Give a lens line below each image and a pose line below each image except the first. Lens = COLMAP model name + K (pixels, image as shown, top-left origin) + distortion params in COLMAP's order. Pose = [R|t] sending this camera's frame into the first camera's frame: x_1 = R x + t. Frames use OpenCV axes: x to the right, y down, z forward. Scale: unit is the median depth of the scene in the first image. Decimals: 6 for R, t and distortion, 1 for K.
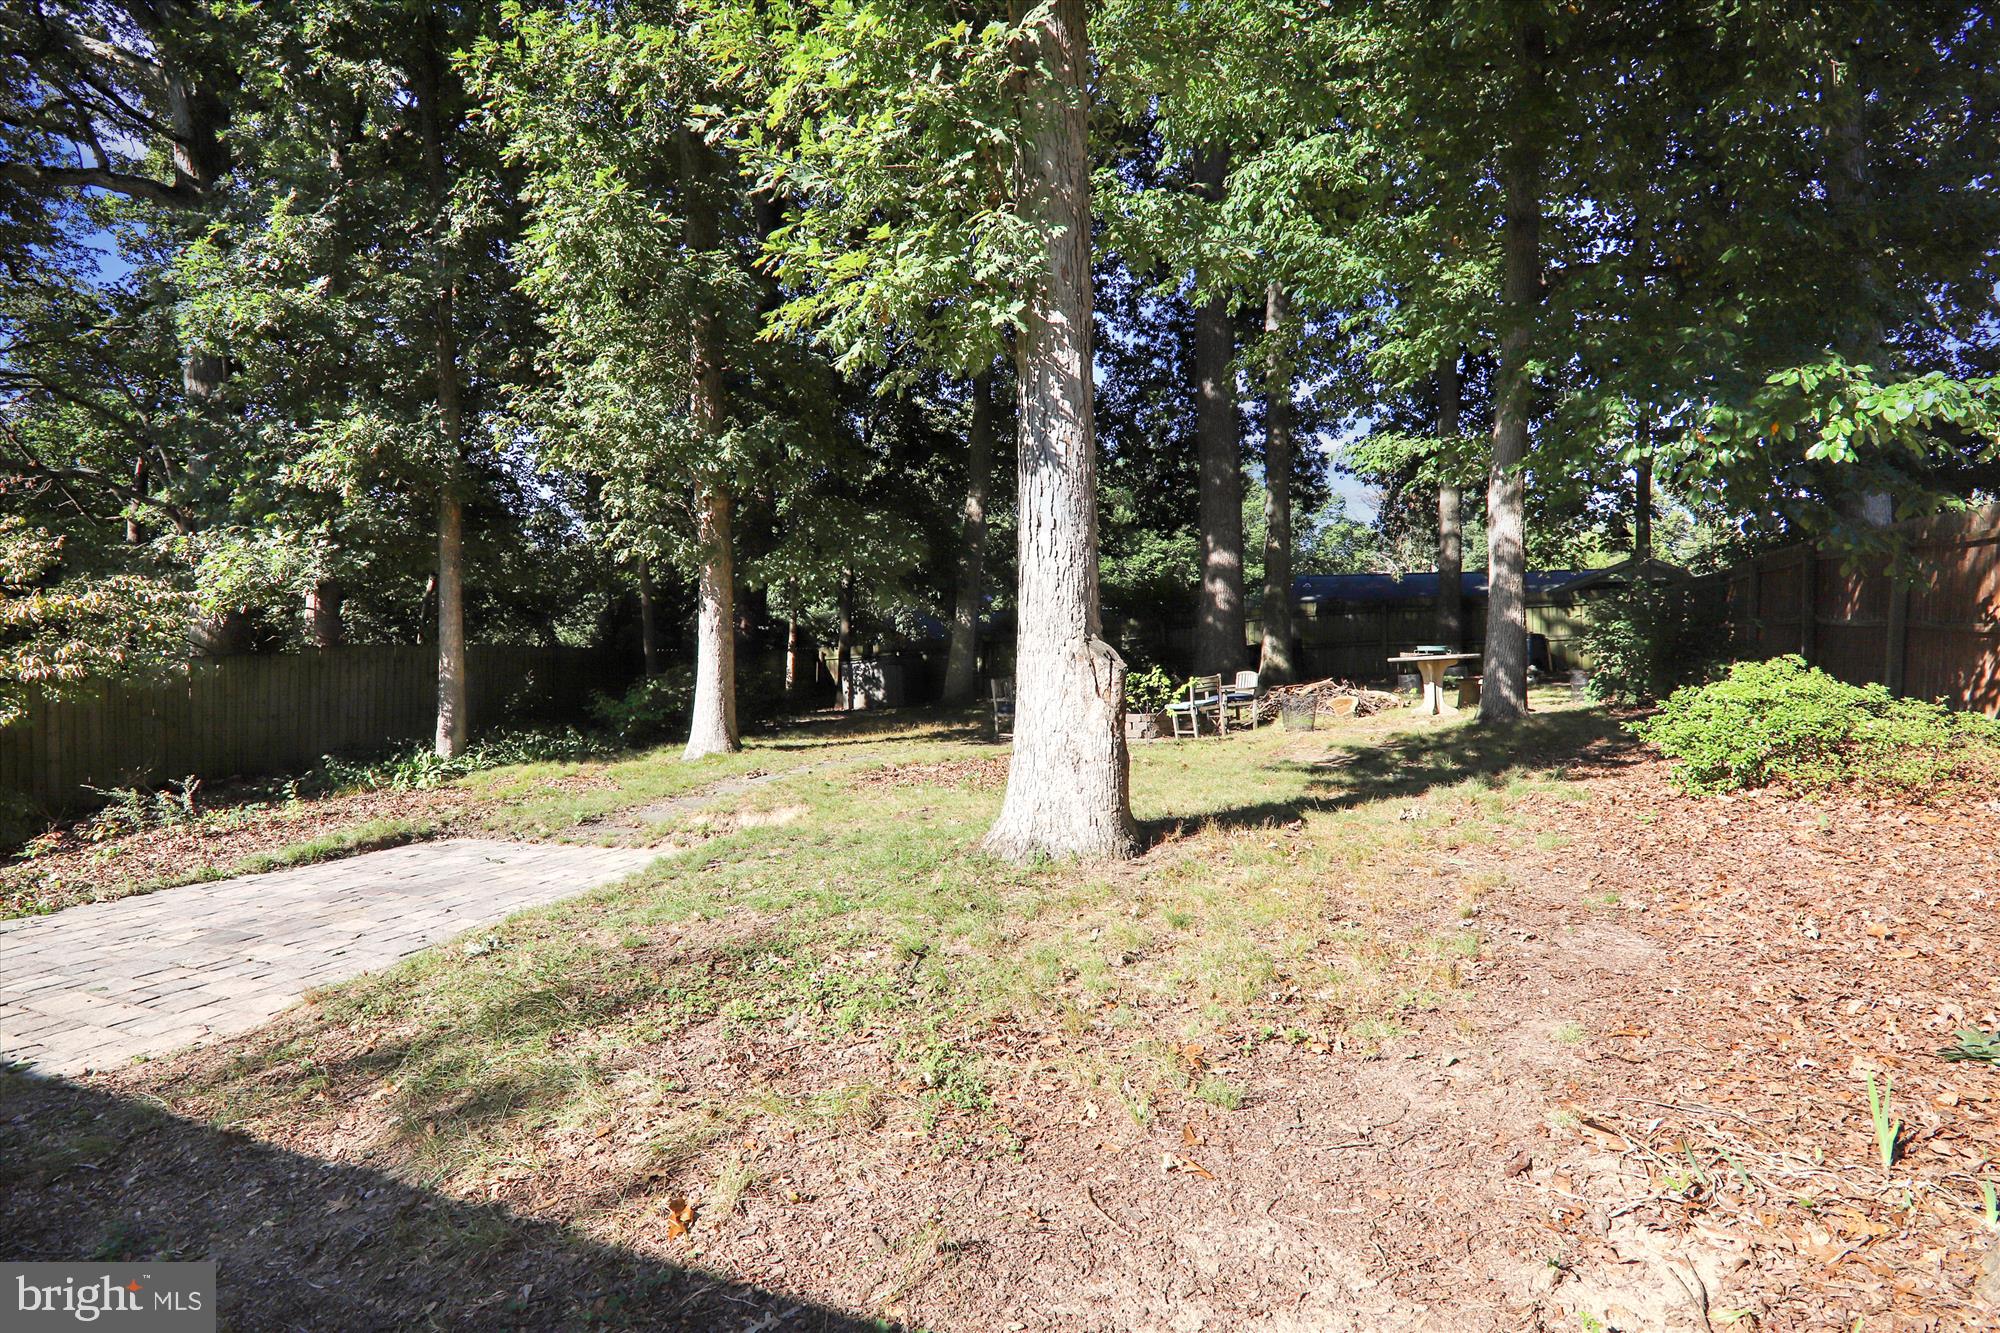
lens RADIAL K [[1003.3, 0, 1013.4], [0, 1003.3, 661.7], [0, 0, 1]] dist [-0.014421, 0.000545]
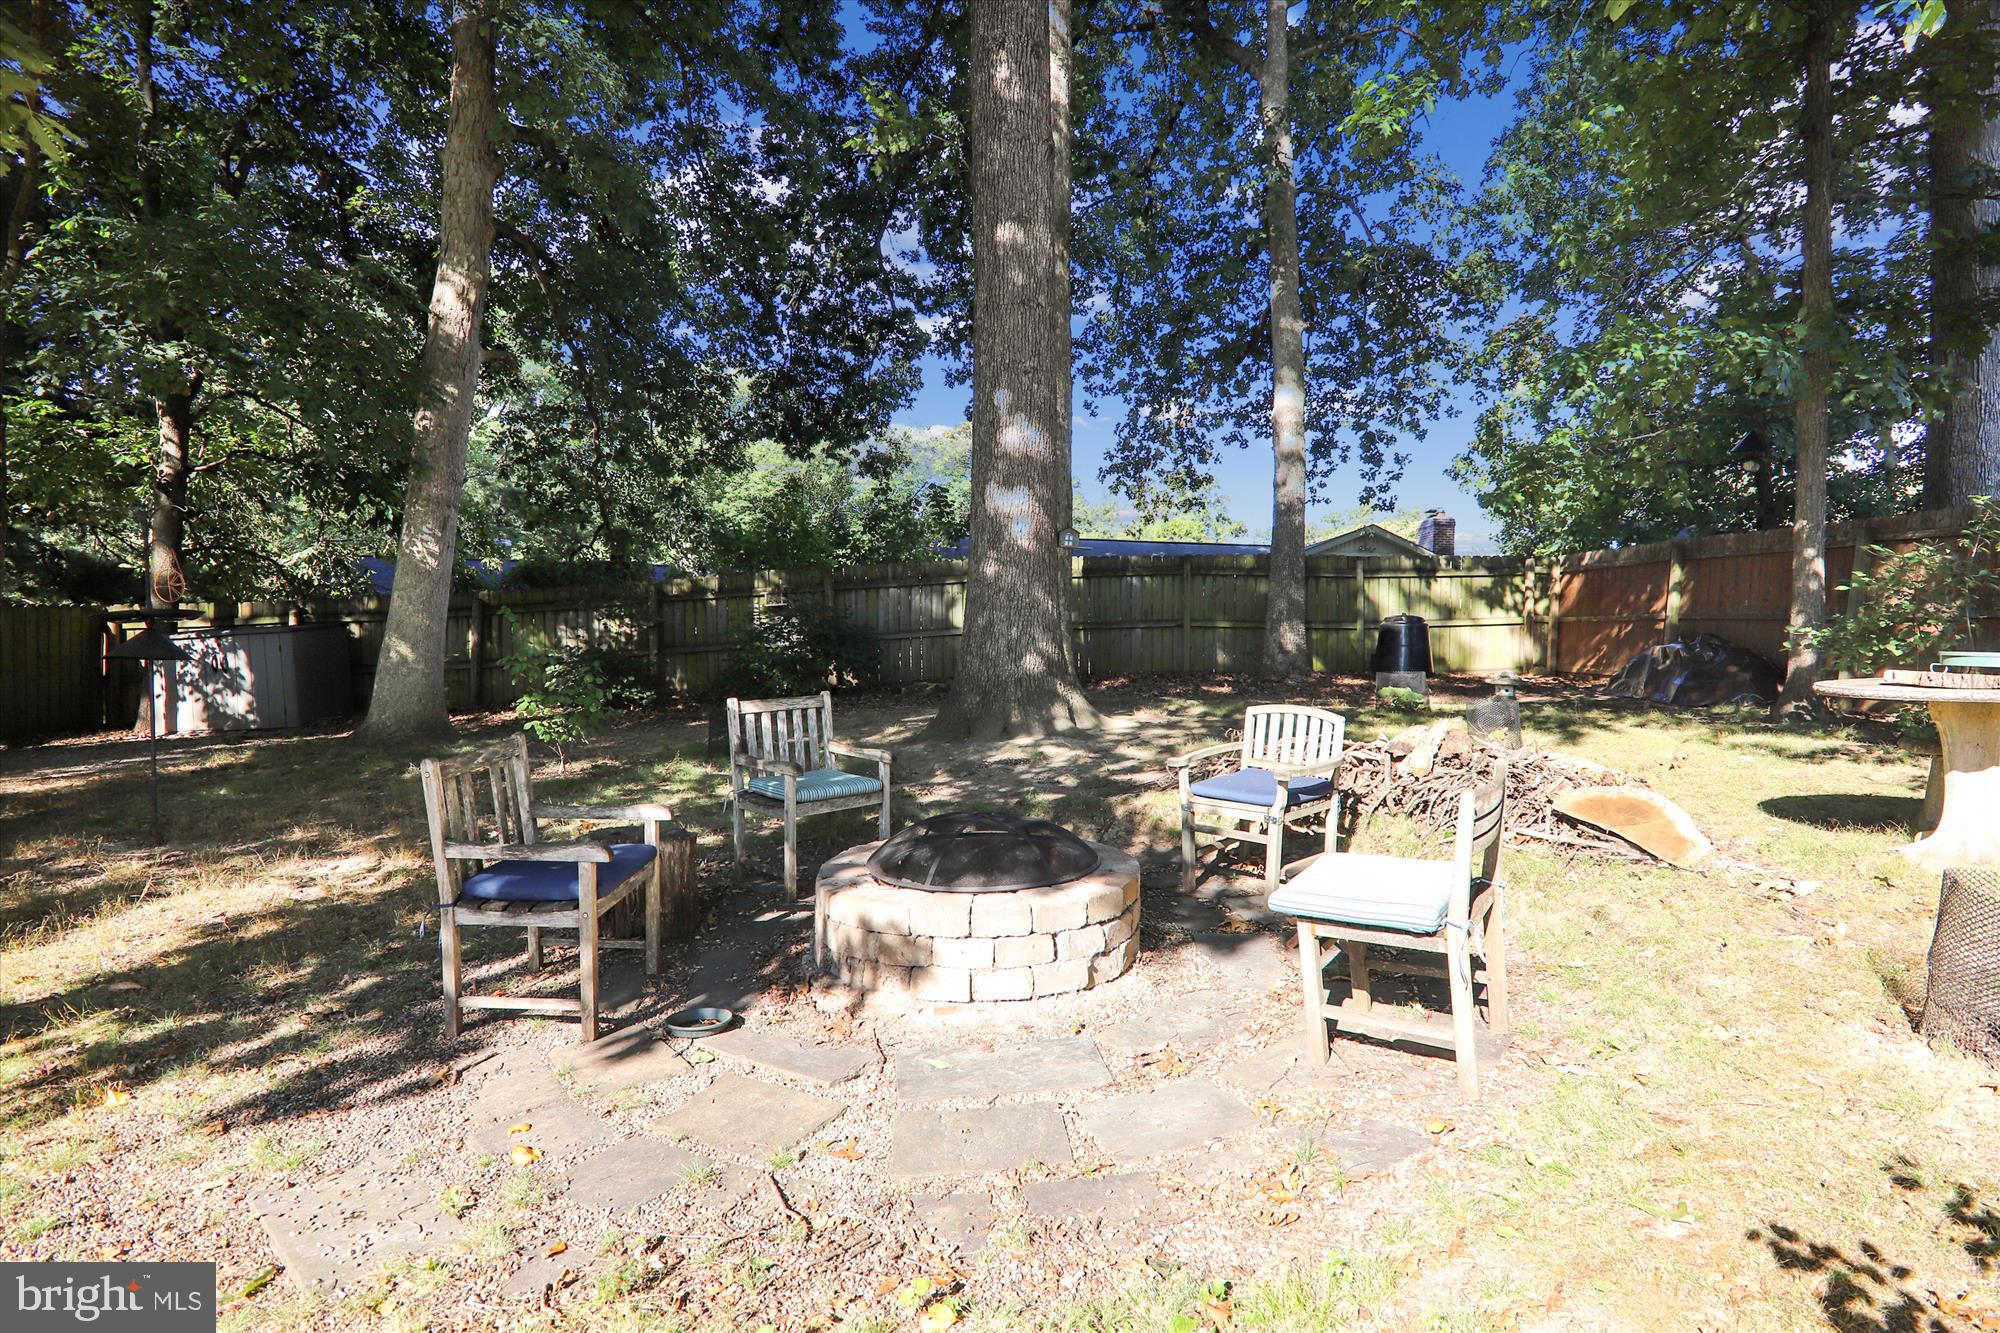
lens RADIAL K [[1003.3, 0, 1013.4], [0, 1003.3, 661.7], [0, 0, 1]] dist [-0.014421, 0.000545]
pose [[0.911004, 0.006667, 0.412344, 0.009062], [-0.021142, 0.999310, 0.030552, -0.010247], [-0.411855, -0.036551, 0.910516, 0.404468]]
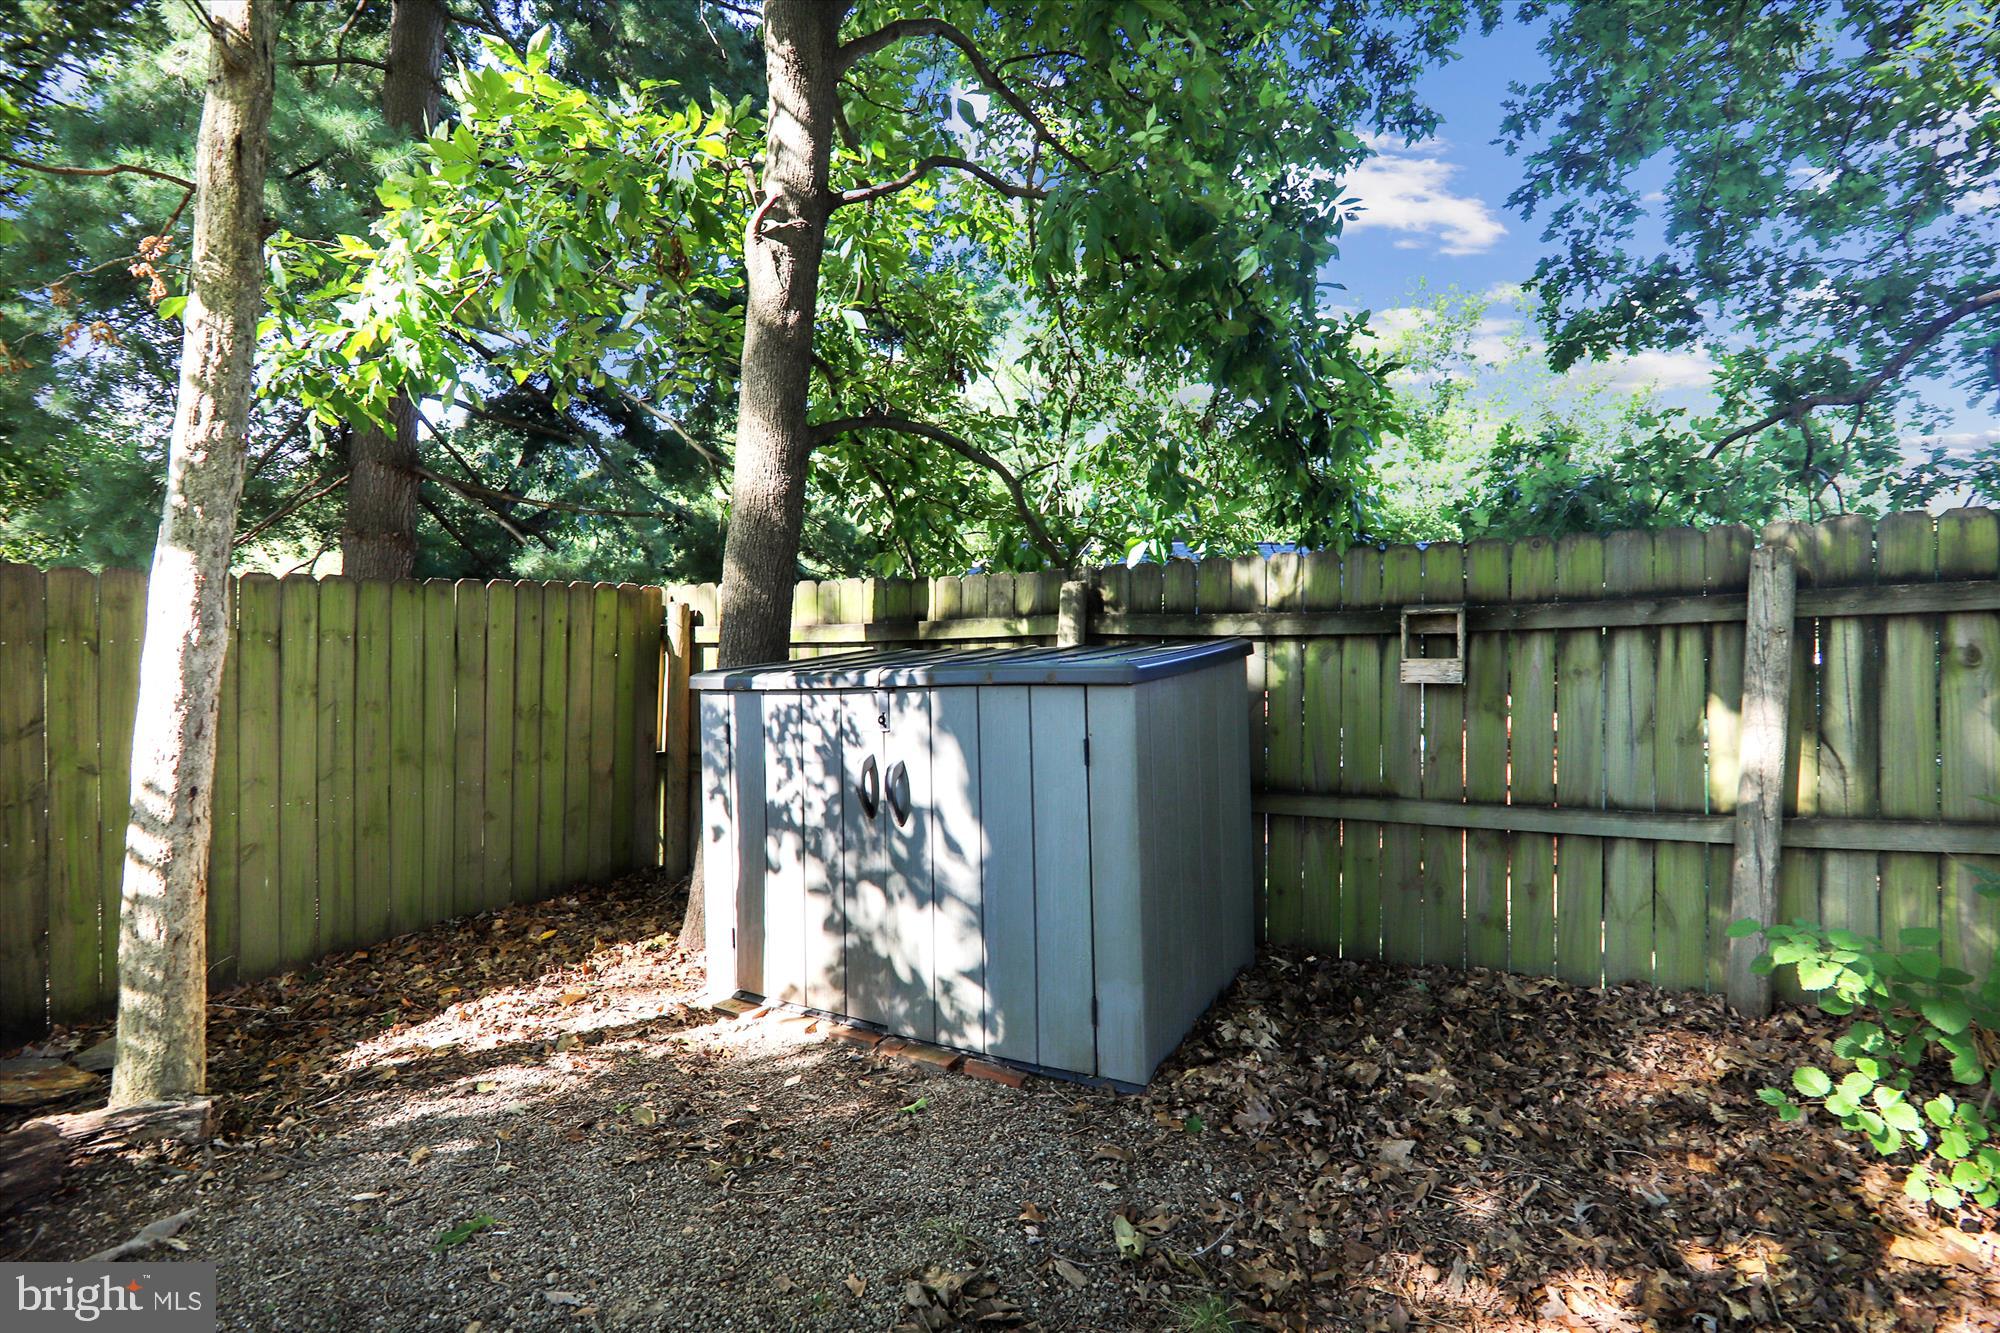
lens RADIAL K [[1003.3, 0, 1013.4], [0, 1003.3, 661.7], [0, 0, 1]] dist [-0.014421, 0.000545]
pose [[0.994373, 0.048757, -0.094053, -0.111944], [-0.046356, 0.998545, 0.027542, -0.006919], [0.095259, -0.023027, 0.995186, 0.865307]]
